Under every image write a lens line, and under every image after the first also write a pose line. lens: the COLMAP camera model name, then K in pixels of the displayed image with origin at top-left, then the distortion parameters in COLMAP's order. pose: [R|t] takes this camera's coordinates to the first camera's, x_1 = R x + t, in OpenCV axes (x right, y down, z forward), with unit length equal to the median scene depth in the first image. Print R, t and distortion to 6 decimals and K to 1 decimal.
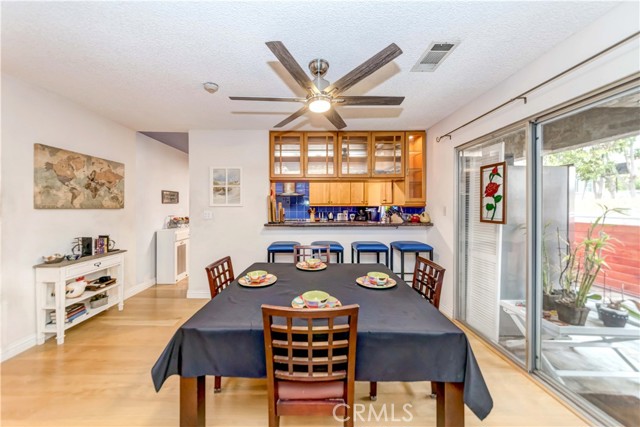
lens RADIAL K [[217.7, 0, 319.3], [0, 217.7, 205.5], [0, 0, 1]] dist [-0.000442, -0.000069]
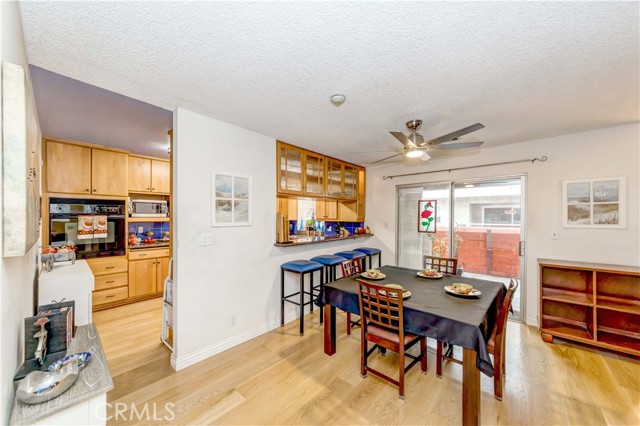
lens RADIAL K [[232.8, 0, 317.0], [0, 232.8, 214.6], [0, 0, 1]] dist [0.000139, 0.000022]
pose [[0.684723, 0.010129, 0.728733, -0.818666], [-0.008148, 0.999947, -0.006242, -0.032766], [-0.728758, -0.001664, 0.684769, 0.226328]]
